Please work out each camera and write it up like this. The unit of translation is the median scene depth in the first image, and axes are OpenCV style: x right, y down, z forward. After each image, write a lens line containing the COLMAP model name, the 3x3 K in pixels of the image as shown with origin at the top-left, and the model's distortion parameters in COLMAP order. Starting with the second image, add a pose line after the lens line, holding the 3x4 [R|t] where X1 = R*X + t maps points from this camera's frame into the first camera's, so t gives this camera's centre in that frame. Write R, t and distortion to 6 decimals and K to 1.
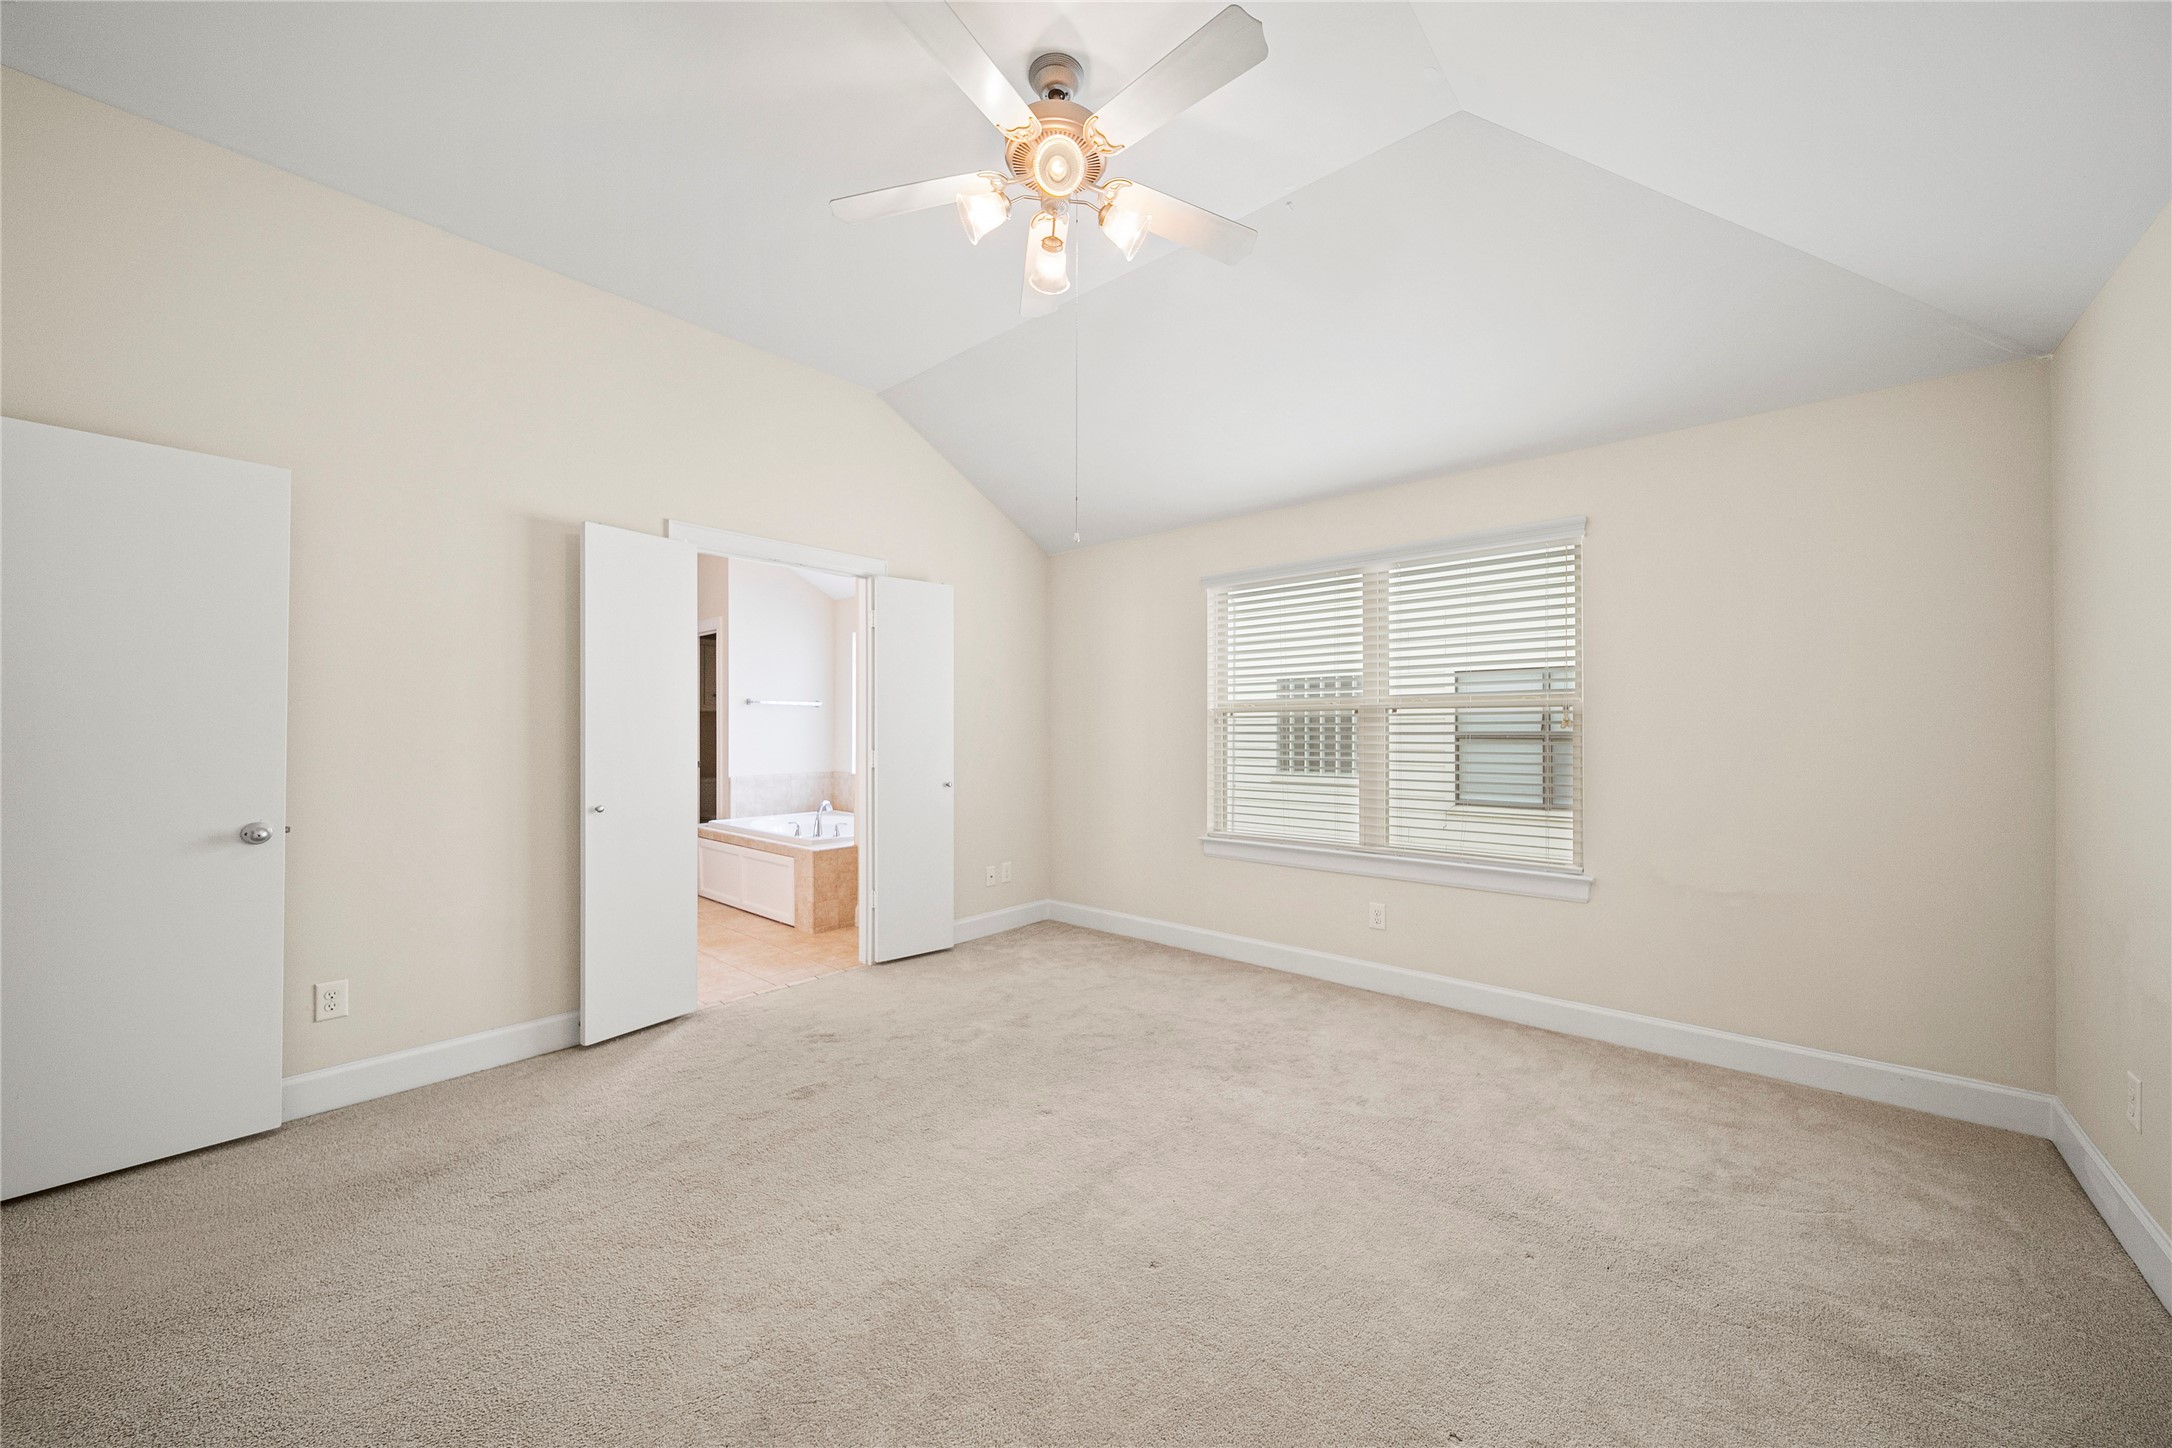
lens RADIAL K [[774.4, 0, 1089.5], [0, 774.4, 729.1], [0, 0, 1]] dist [0.000753, -0.000093]
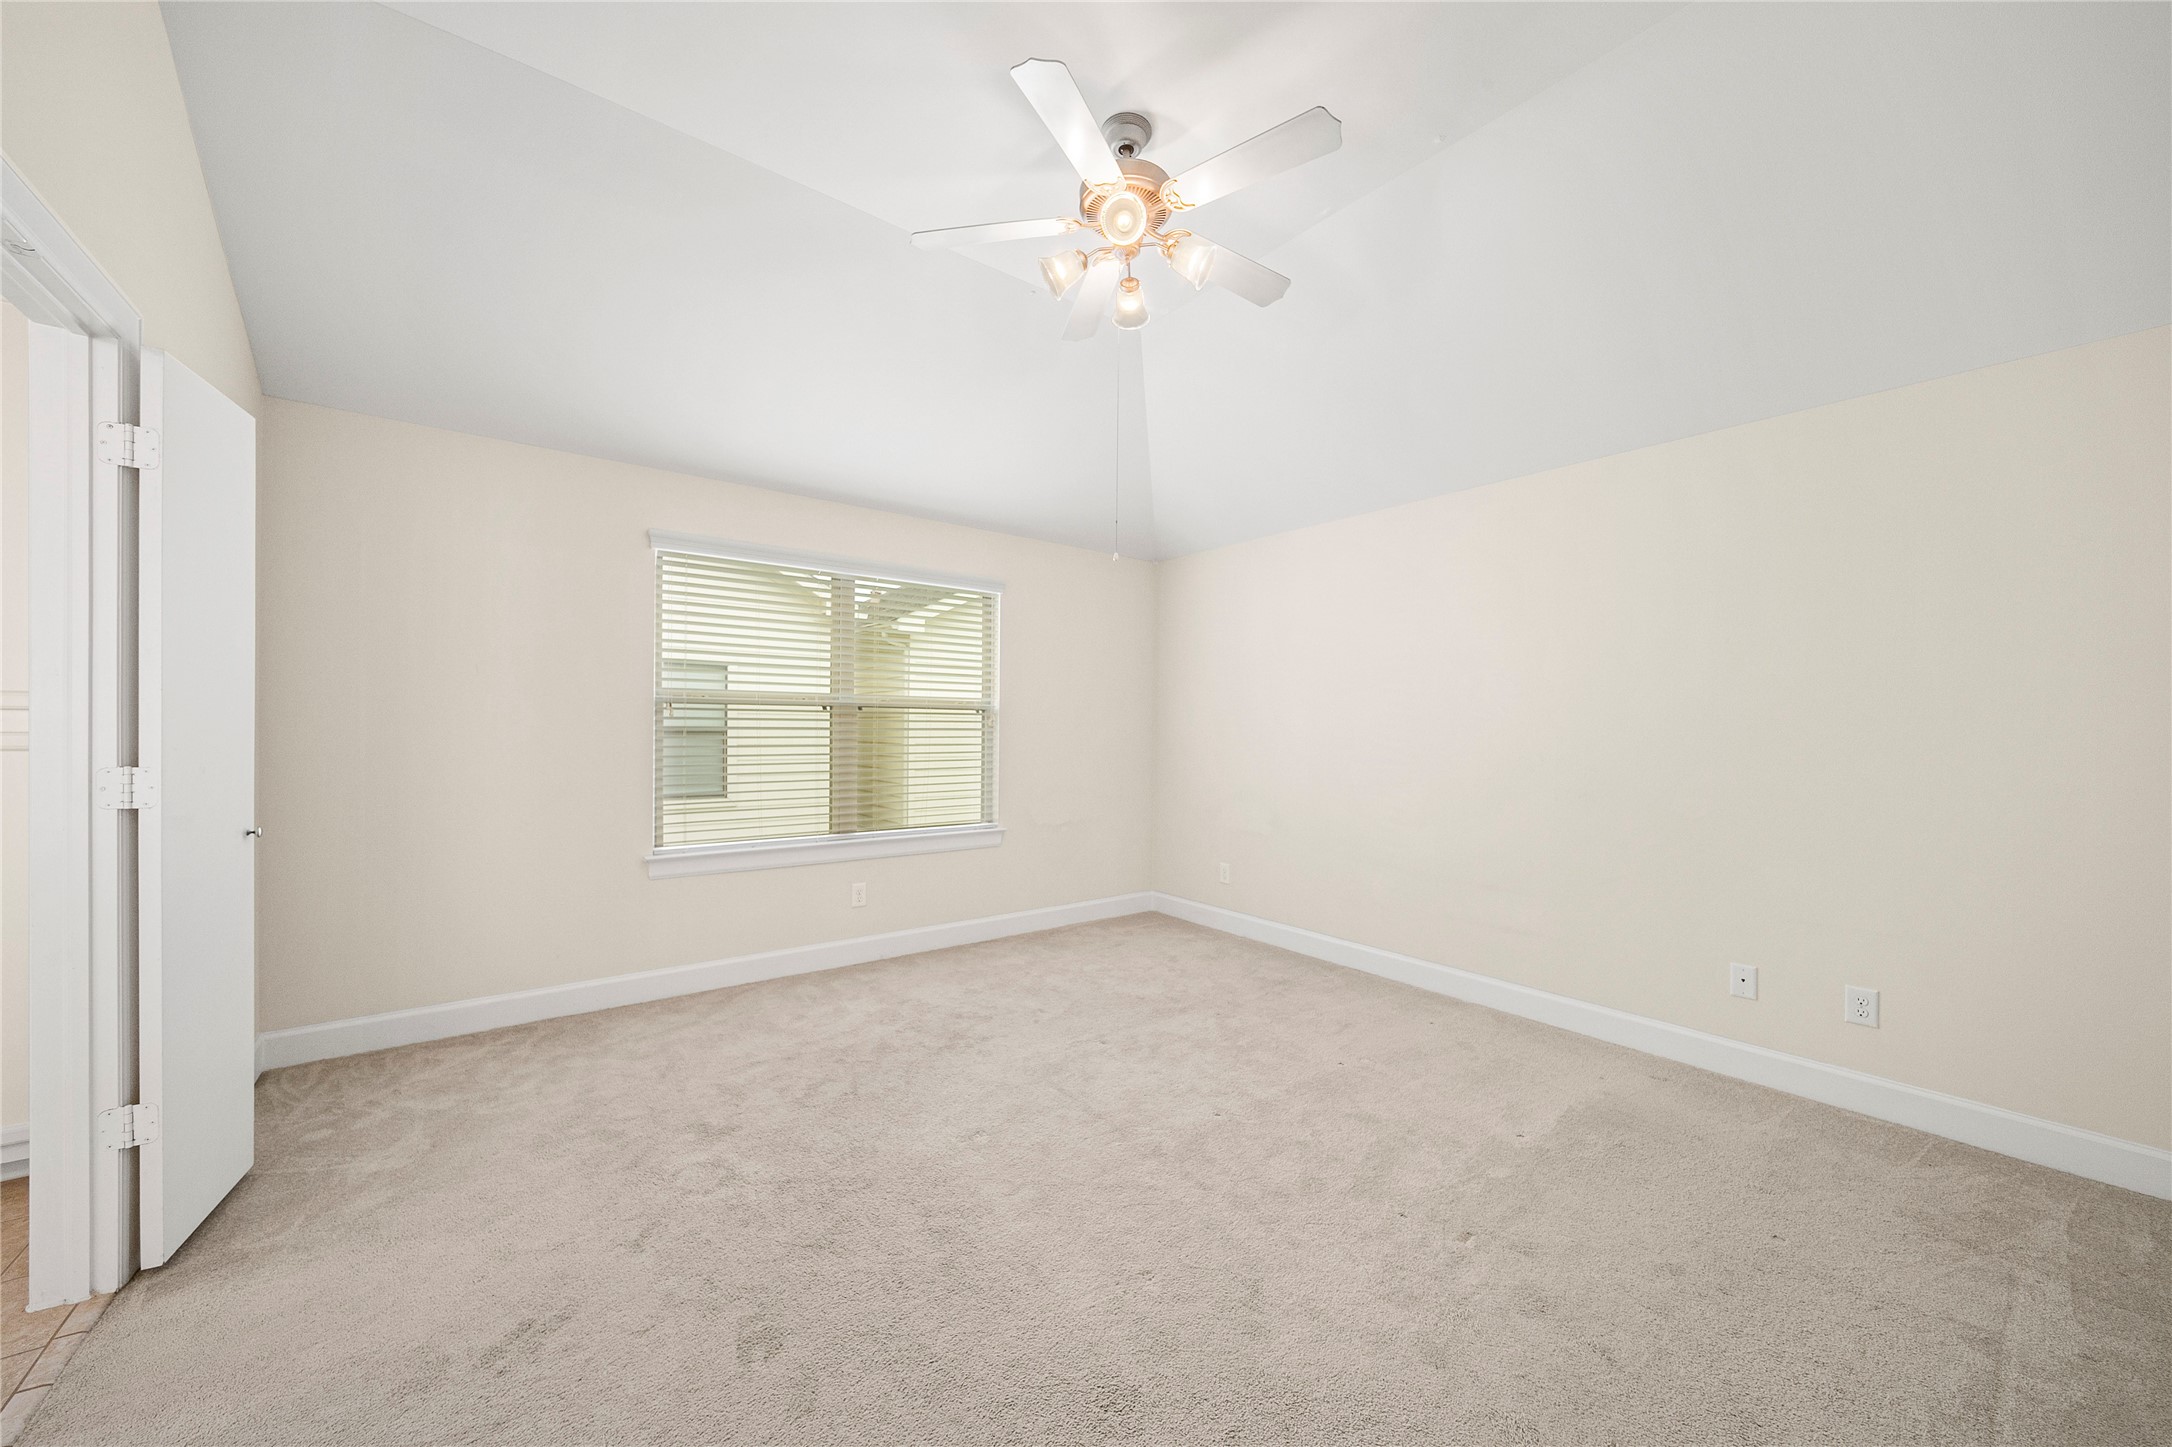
lens RADIAL K [[774.4, 0, 1089.5], [0, 774.4, 728.6], [0, 0, 1]] dist [0.000753, -0.000093]
pose [[0.208004, 0.002732, 0.978124, -0.649864], [-0.008677, 0.999962, -0.000948, 0.004543], [-0.978090, -0.008290, 0.208020, 0.467746]]
